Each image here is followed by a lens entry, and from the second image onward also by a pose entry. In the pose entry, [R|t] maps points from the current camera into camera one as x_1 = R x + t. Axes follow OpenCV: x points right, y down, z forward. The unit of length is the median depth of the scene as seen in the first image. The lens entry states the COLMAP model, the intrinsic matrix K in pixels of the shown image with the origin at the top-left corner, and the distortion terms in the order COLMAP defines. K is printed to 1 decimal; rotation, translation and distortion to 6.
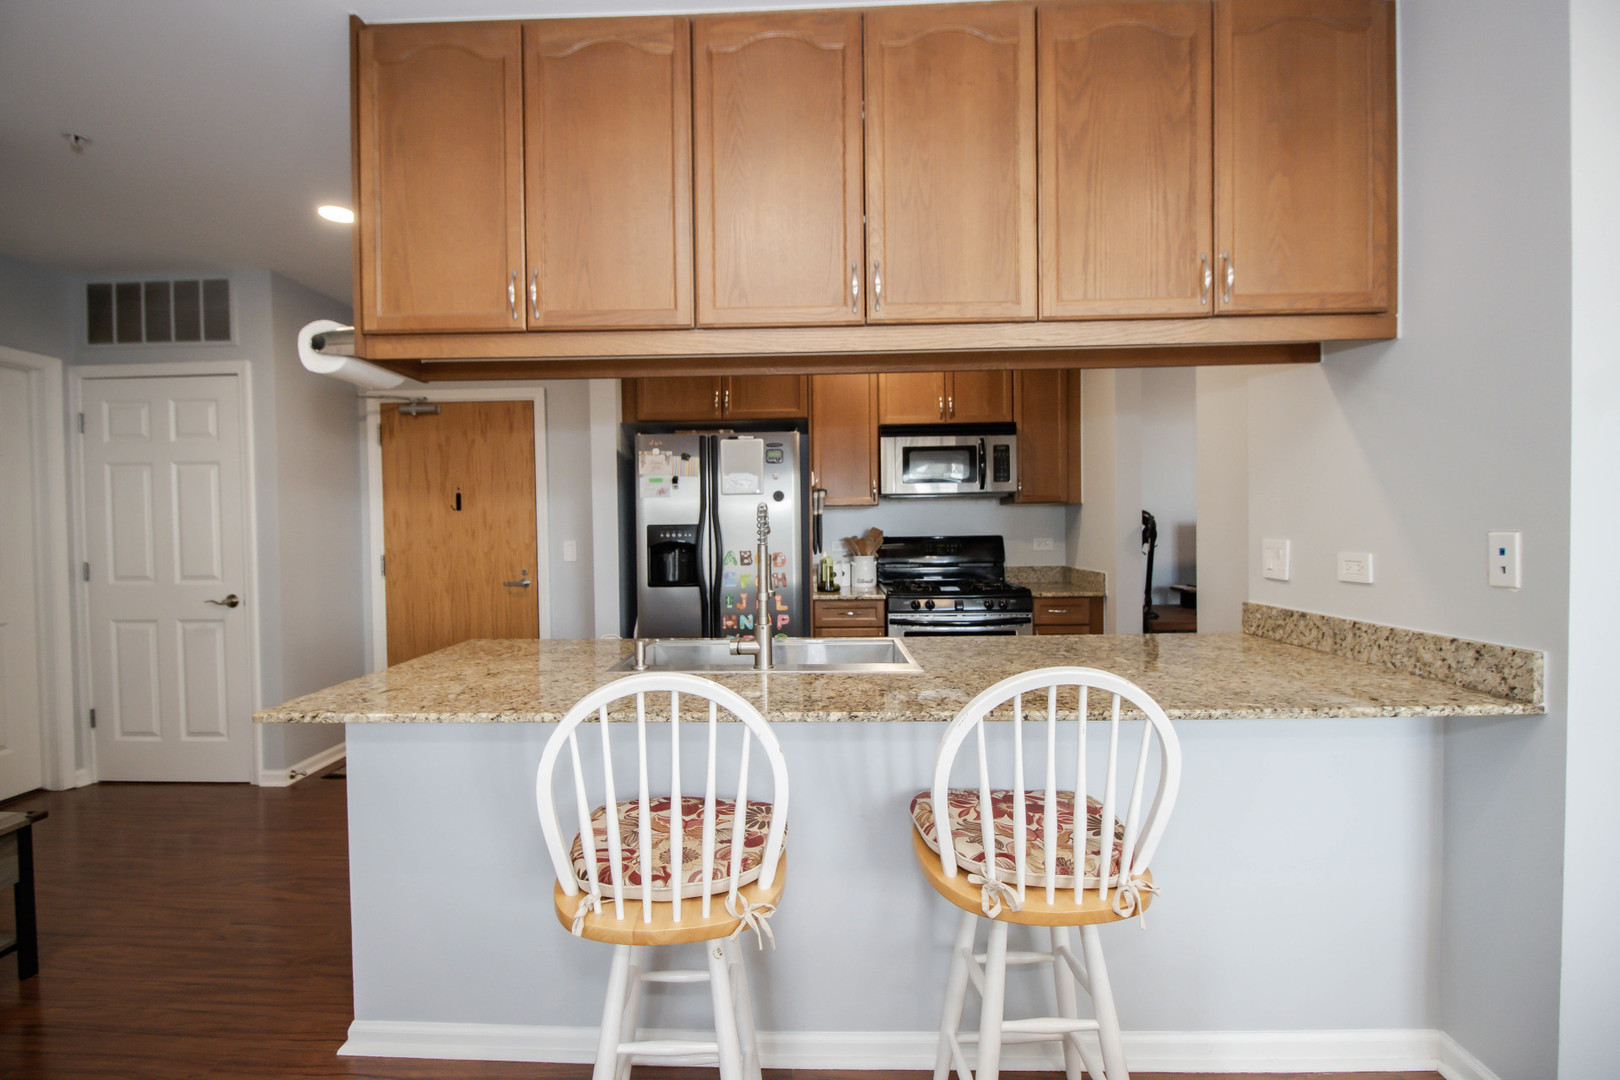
lens RADIAL K [[753.2, 0, 809.6], [0, 753.2, 542.2], [0, 0, 1]] dist [-0.014291, -0.000032]
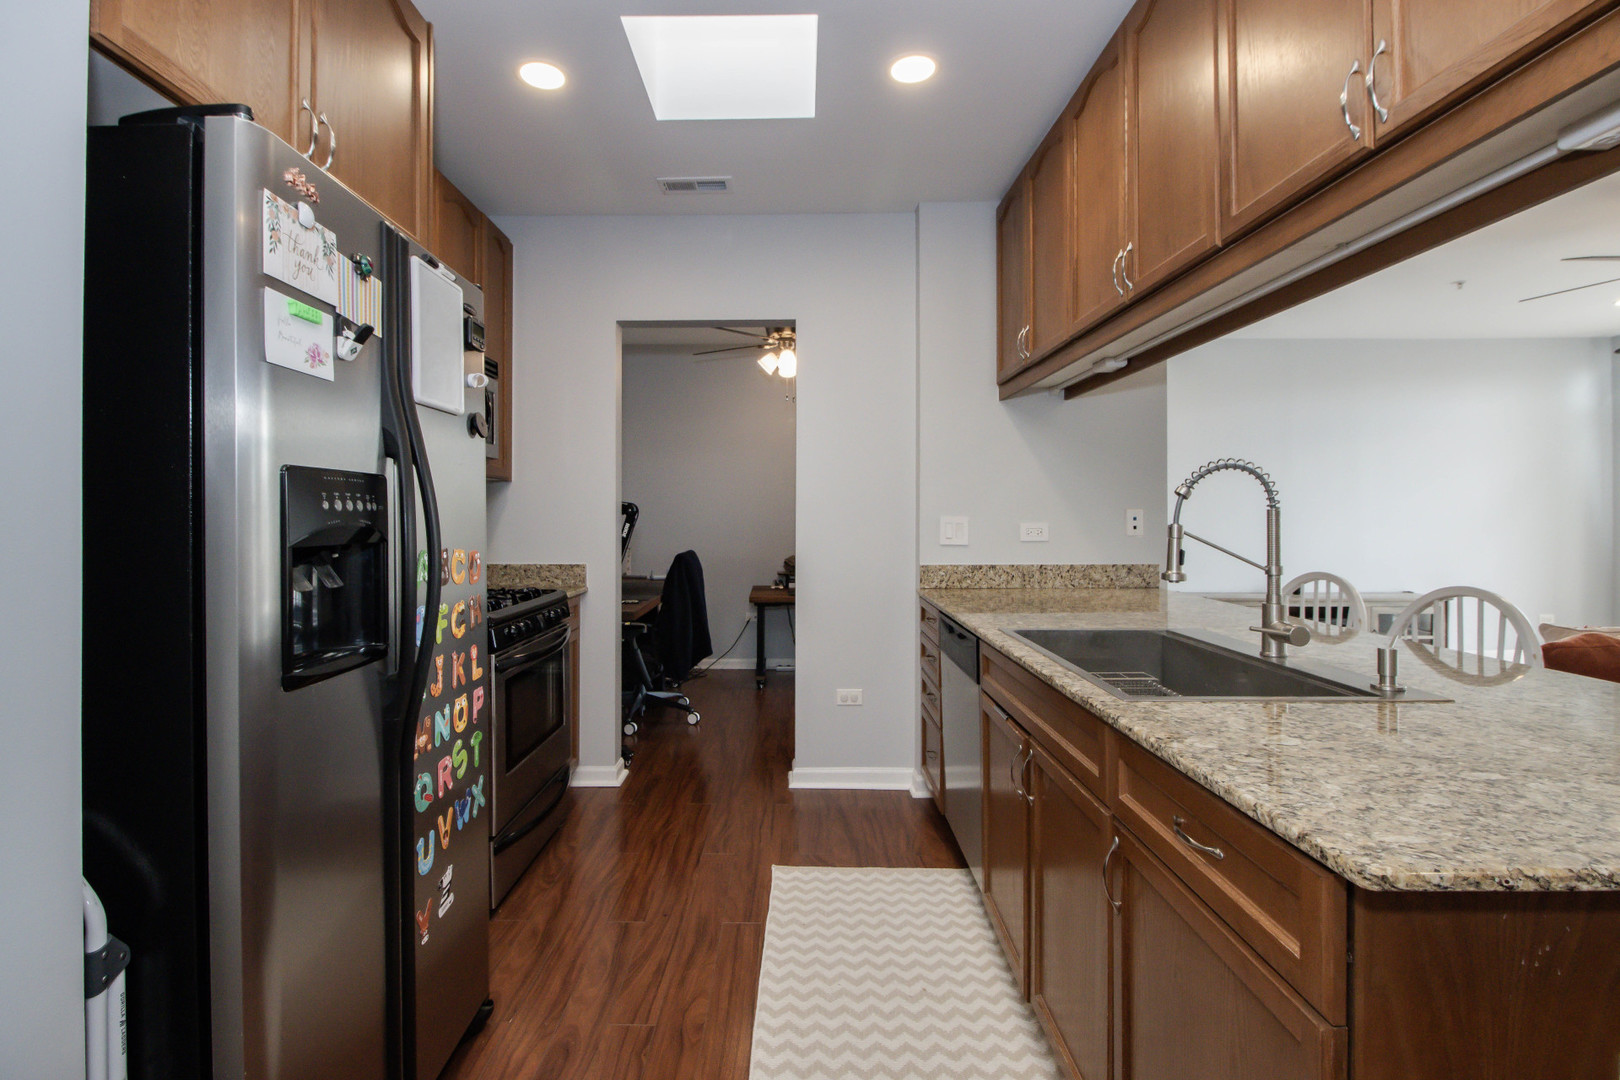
lens RADIAL K [[753.2, 0, 808.2], [0, 753.2, 525.8], [0, 0, 1]] dist [-0.014291, -0.000032]
pose [[-0.002612, -0.001698, 0.999995, -0.846952], [0.022841, 0.999738, 0.001758, 0.005434], [-0.999736, 0.022846, -0.002572, 1.398012]]
